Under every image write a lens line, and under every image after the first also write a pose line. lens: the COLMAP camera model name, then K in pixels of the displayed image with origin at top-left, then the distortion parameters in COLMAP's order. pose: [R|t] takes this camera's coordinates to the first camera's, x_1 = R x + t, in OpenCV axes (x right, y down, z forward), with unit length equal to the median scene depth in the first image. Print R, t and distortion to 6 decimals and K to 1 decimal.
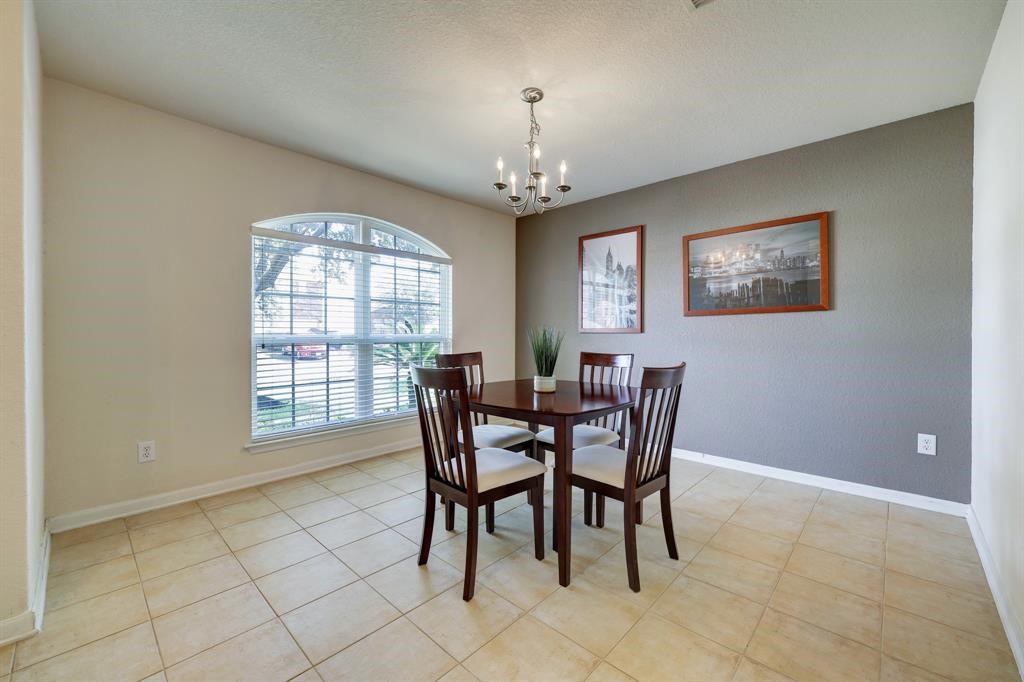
lens RADIAL K [[412.5, 0, 492.1], [0, 412.5, 336.2], [0, 0, 1]] dist [-0.000070, 0.000269]
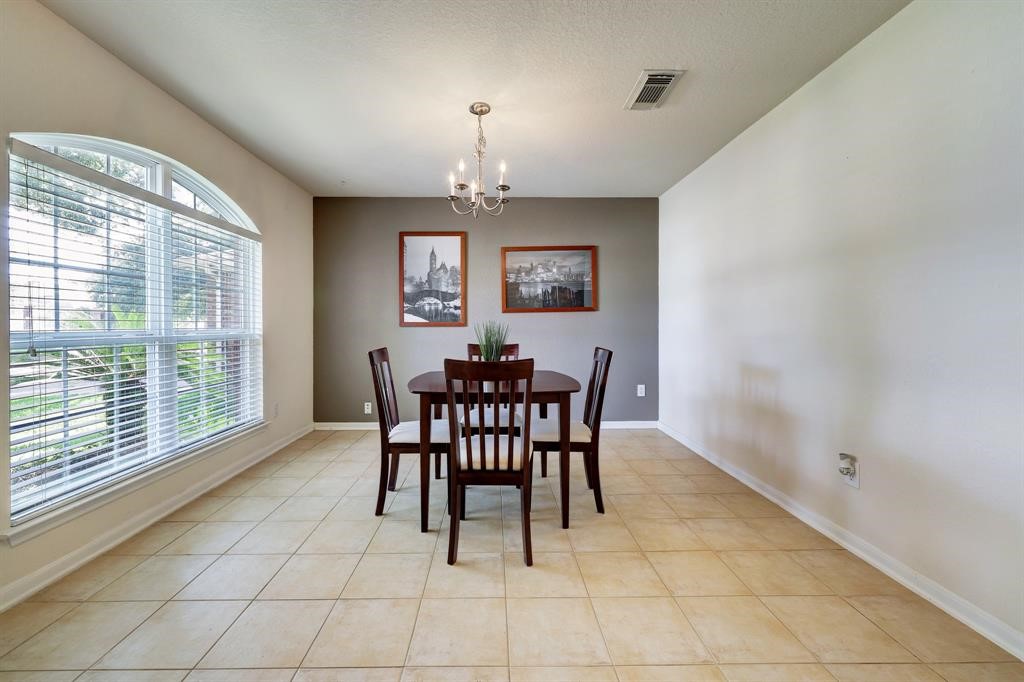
lens RADIAL K [[412.5, 0, 518.9], [0, 412.5, 330.7], [0, 0, 1]] dist [-0.000070, 0.000269]
pose [[0.715302, -0.011431, 0.698721, -0.401355], [0.009009, 0.999934, 0.007136, -0.003607], [-0.698757, 0.001191, 0.715358, 0.100501]]
